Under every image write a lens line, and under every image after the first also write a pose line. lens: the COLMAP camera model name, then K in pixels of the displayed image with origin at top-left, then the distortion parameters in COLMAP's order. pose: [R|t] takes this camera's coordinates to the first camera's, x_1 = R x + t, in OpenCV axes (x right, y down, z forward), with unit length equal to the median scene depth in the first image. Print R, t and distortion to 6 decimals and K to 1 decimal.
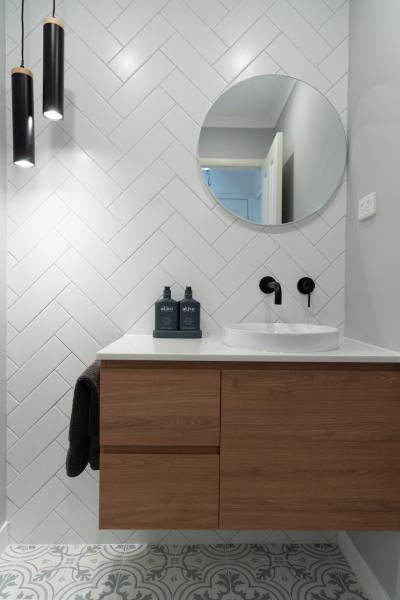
lens RADIAL K [[380.2, 0, 200.9], [0, 380.2, 302.7], [0, 0, 1]] dist [-0.001366, 0.001240]
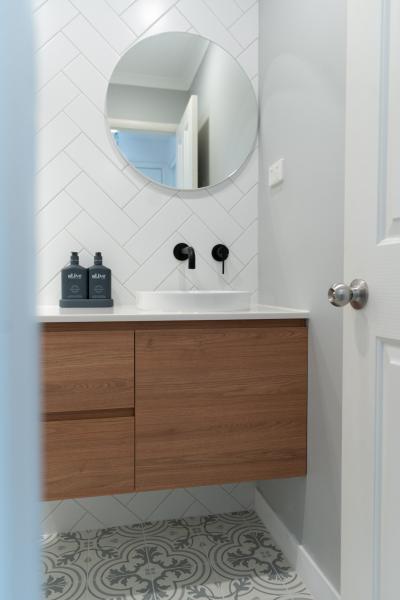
lens RADIAL K [[433.9, 0, 200.0], [0, 433.9, 300.0], [0, 0, 1]] dist [0.001828, 0.000658]
pose [[0.979120, -0.017161, 0.202560, -0.005933], [0.013118, 0.999687, 0.021284, 0.057949], [-0.202862, -0.018182, 0.979039, -0.102841]]
